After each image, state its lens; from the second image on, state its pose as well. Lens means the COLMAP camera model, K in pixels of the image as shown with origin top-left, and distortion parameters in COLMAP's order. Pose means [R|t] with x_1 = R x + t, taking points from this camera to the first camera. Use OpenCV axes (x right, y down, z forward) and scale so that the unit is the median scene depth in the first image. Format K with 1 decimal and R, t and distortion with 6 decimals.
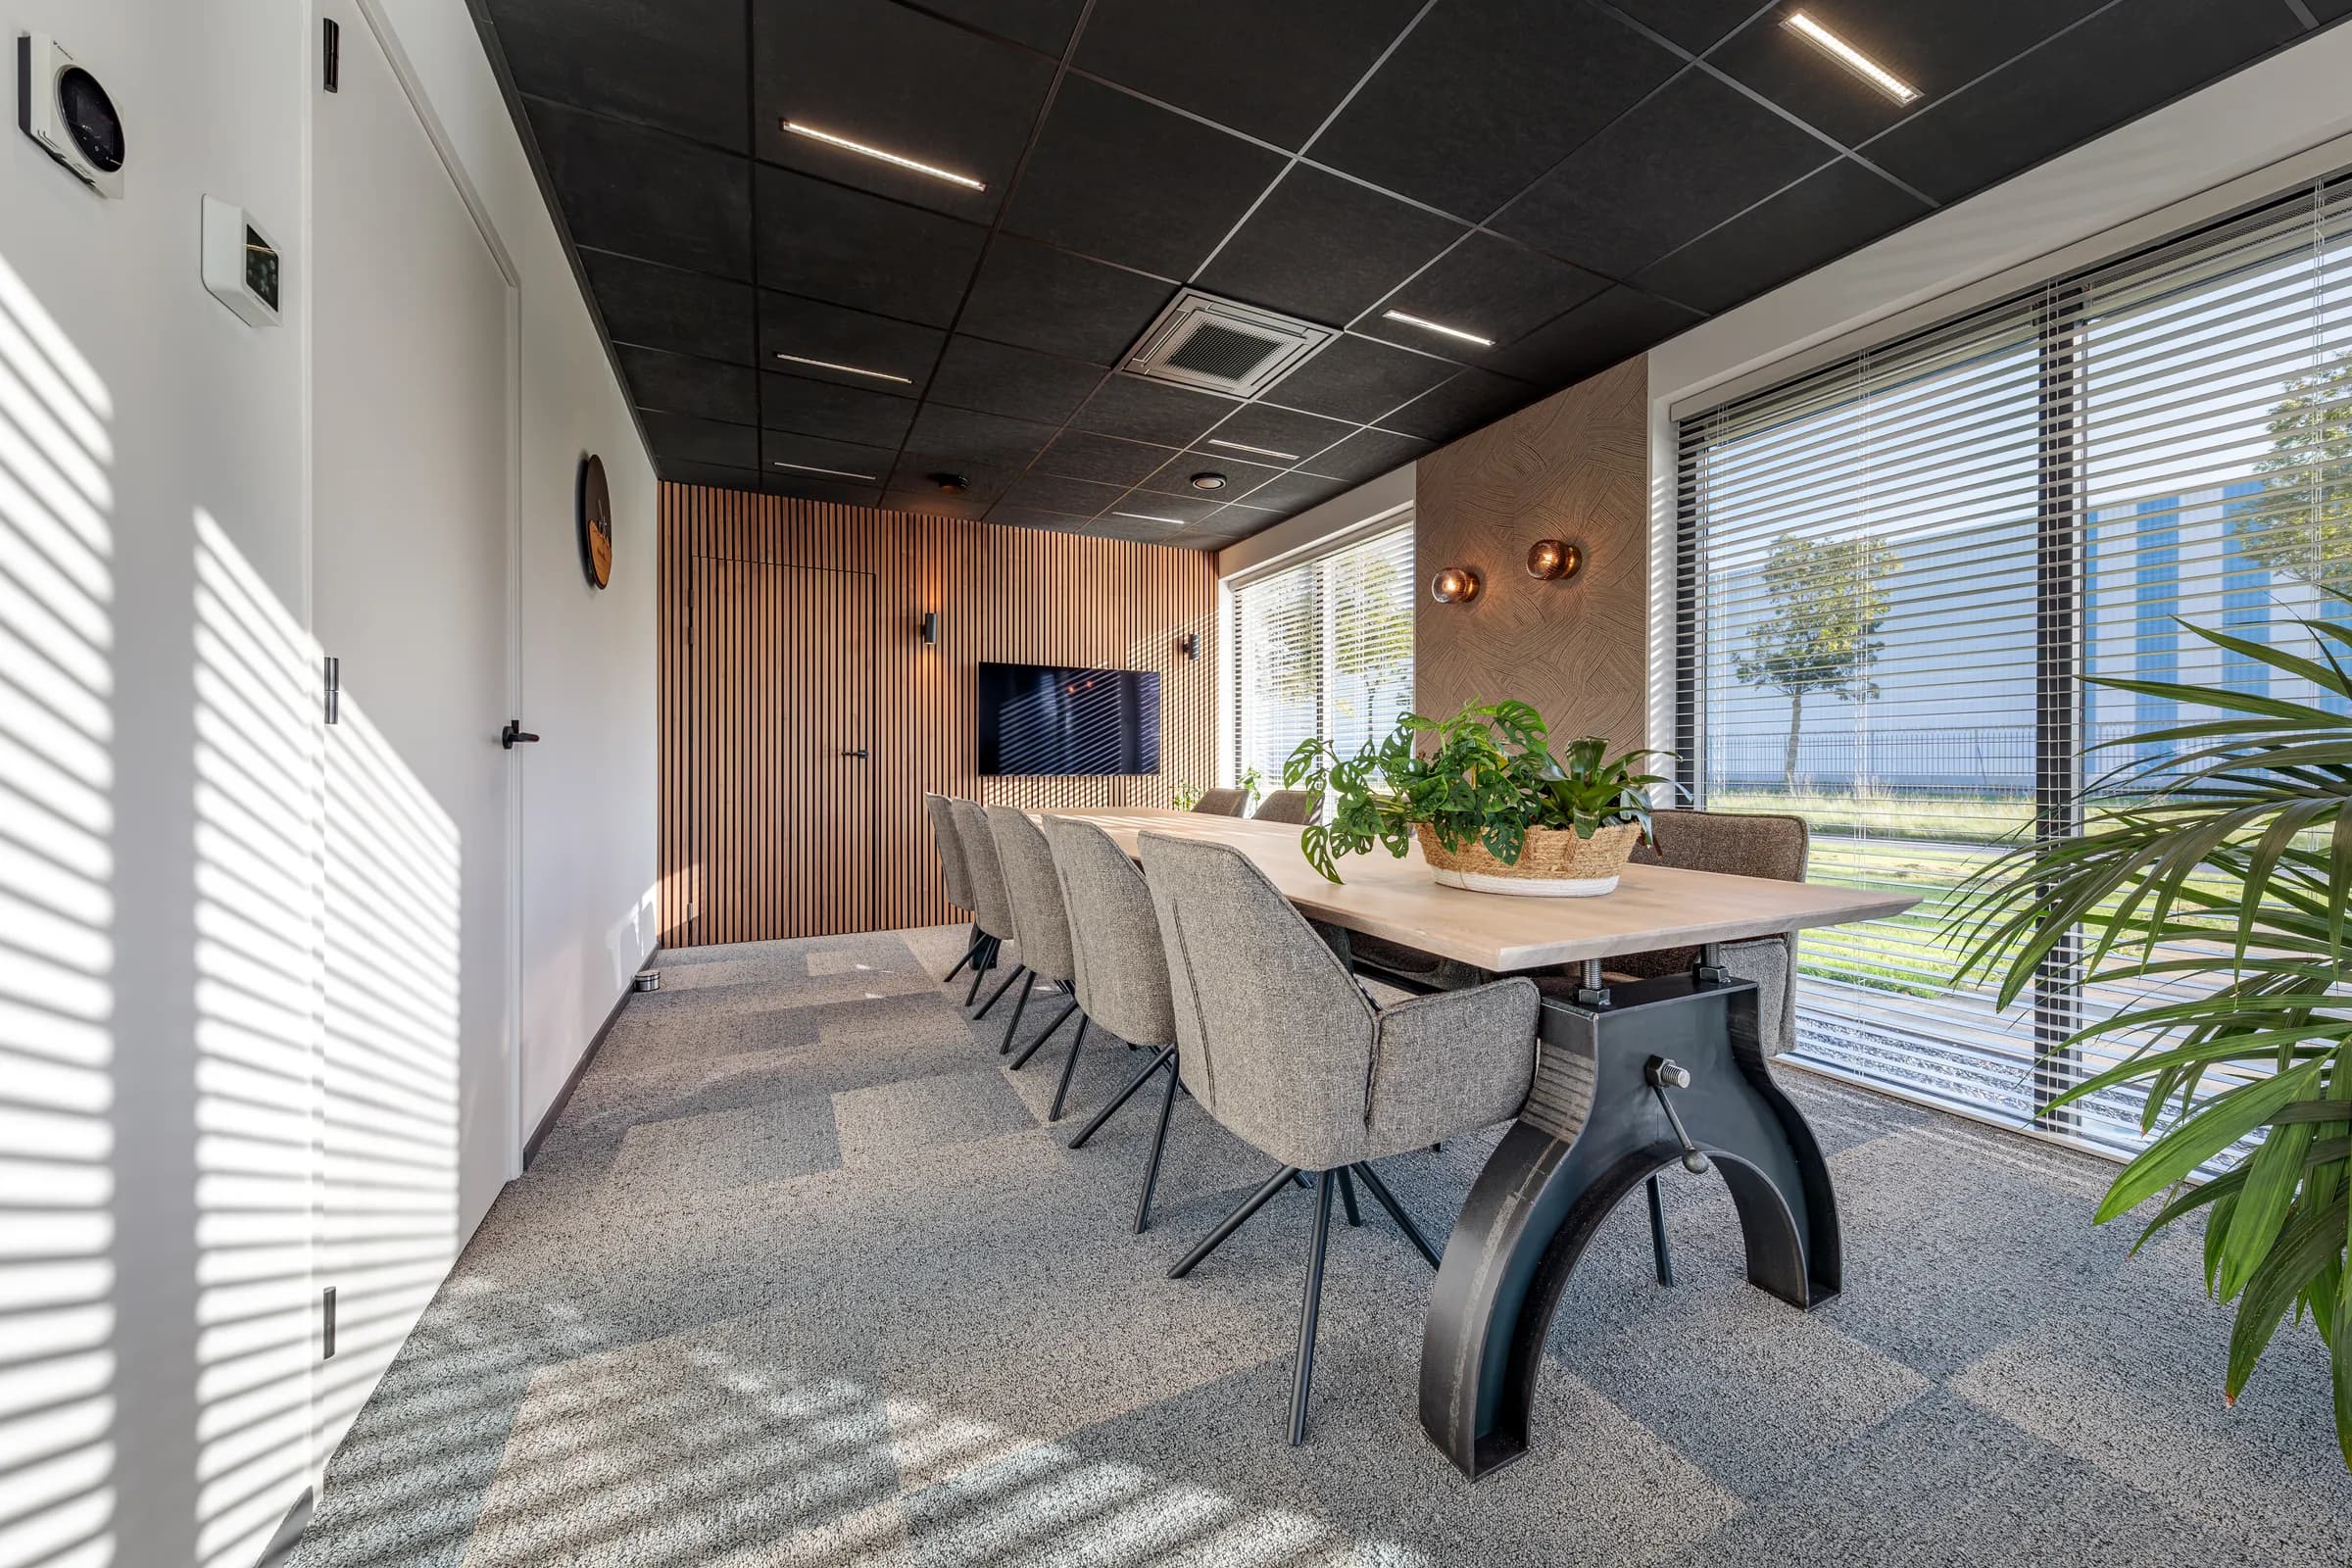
lens RADIAL K [[827.4, 0, 1176.8], [0, 827.4, 768.8], [0, 0, 1]] dist [0.010528, -0.003499]
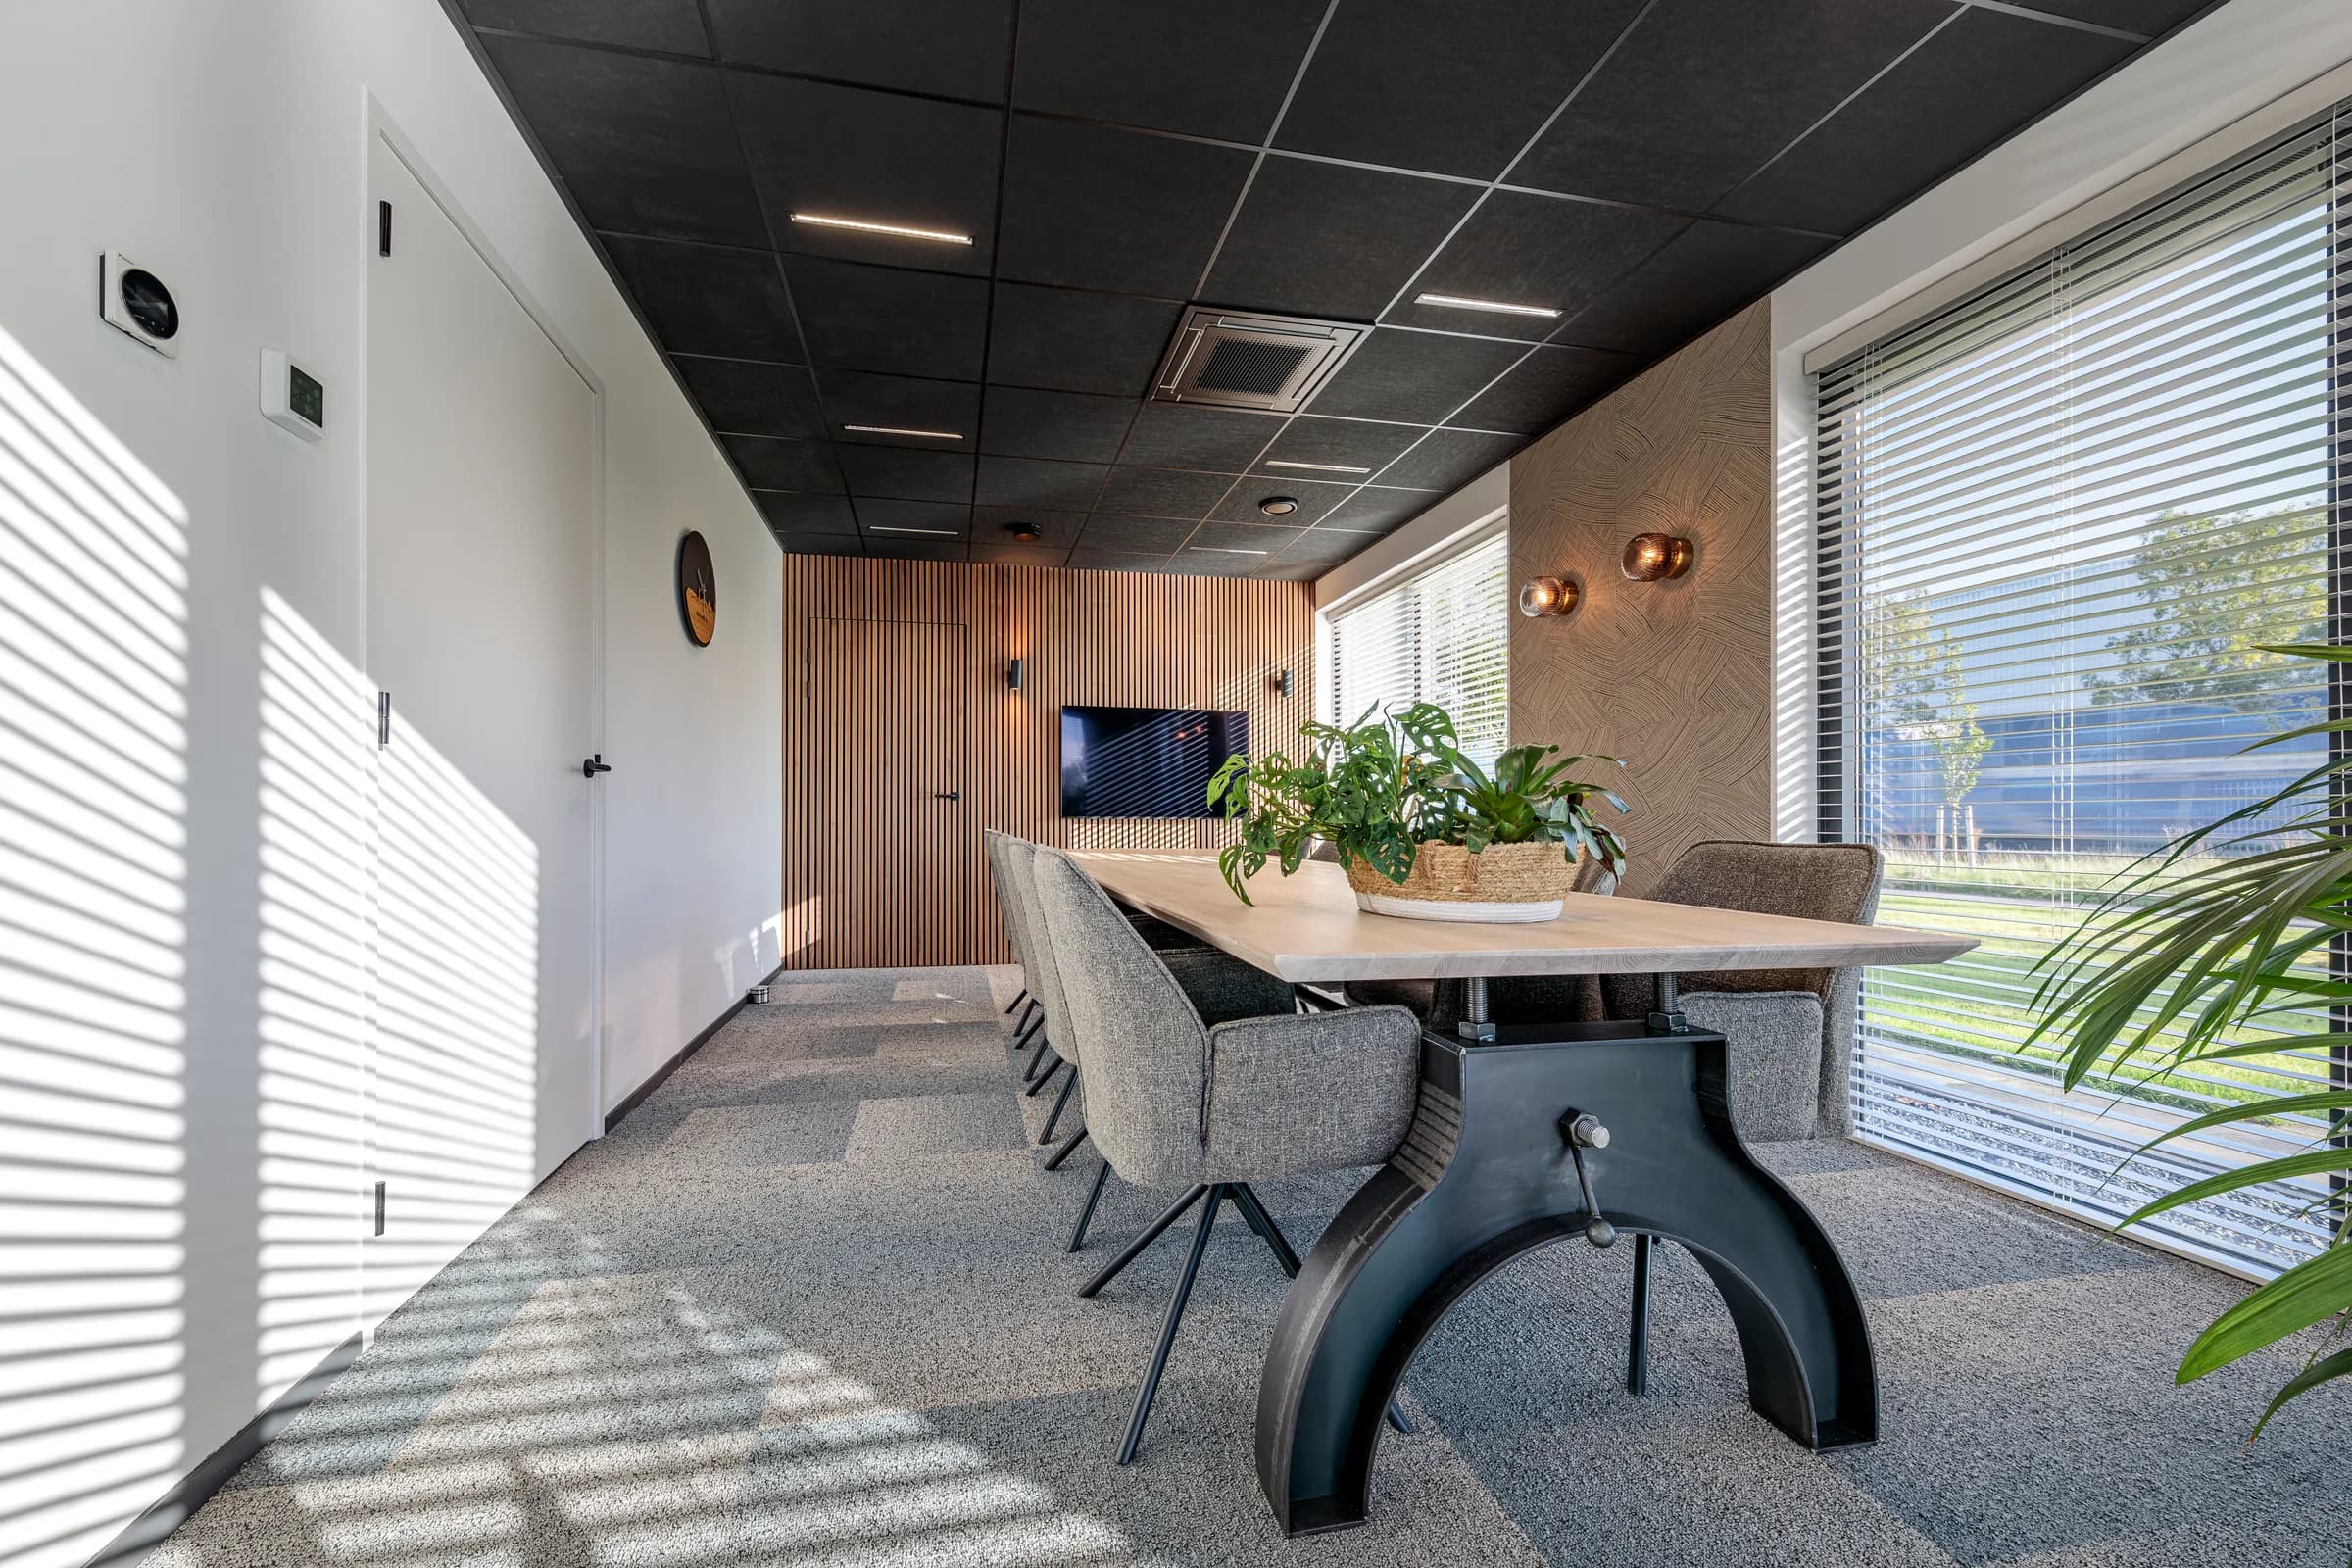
lens RADIAL K [[853.5, 0, 1106.4], [0, 853.5, 818.0], [0, 0, 1]] dist [0.008008, -0.002795]
pose [[0.963004, 0.002760, -0.269471, 0.188579], [-0.004390, 0.999976, -0.005447, 0.028151], [0.269450, 0.006429, 0.962993, 0.009599]]
